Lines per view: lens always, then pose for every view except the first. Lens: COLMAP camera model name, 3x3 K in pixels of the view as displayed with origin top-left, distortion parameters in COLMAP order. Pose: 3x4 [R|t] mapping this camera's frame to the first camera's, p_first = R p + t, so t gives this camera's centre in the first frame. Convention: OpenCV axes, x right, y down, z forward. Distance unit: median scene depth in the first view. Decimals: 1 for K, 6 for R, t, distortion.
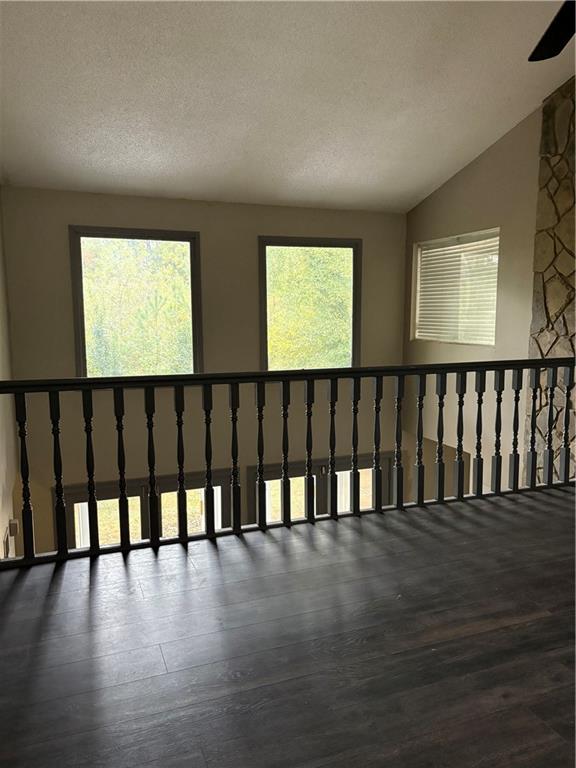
lens RADIAL K [[581.8, 0, 285.1], [0, 581.8, 386.1], [0, 0, 1]] dist [0.053646, -0.052217]
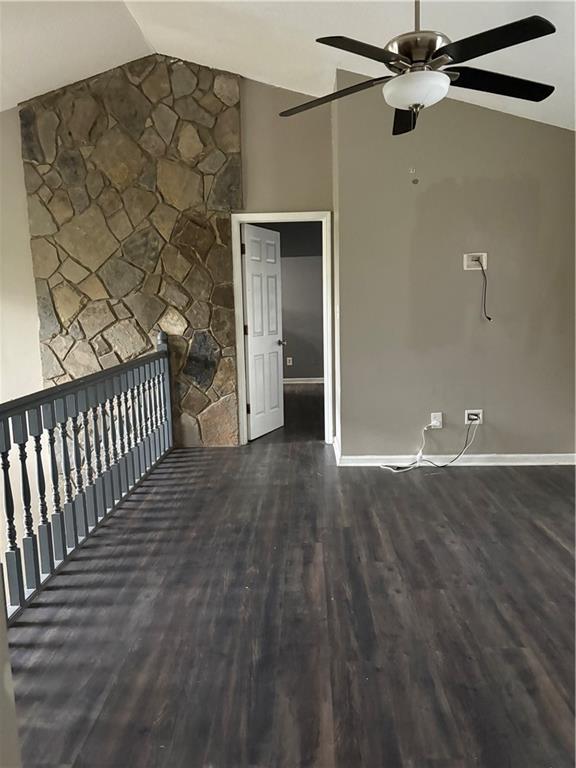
lens RADIAL K [[581.8, 0, 285.1], [0, 581.8, 386.1], [0, 0, 1]] dist [0.053646, -0.052217]
pose [[0.395052, -0.136921, 0.908398, -0.350338], [0.145106, 0.985717, 0.085471, -0.040198], [-0.907126, 0.098049, 0.409277, 0.243647]]
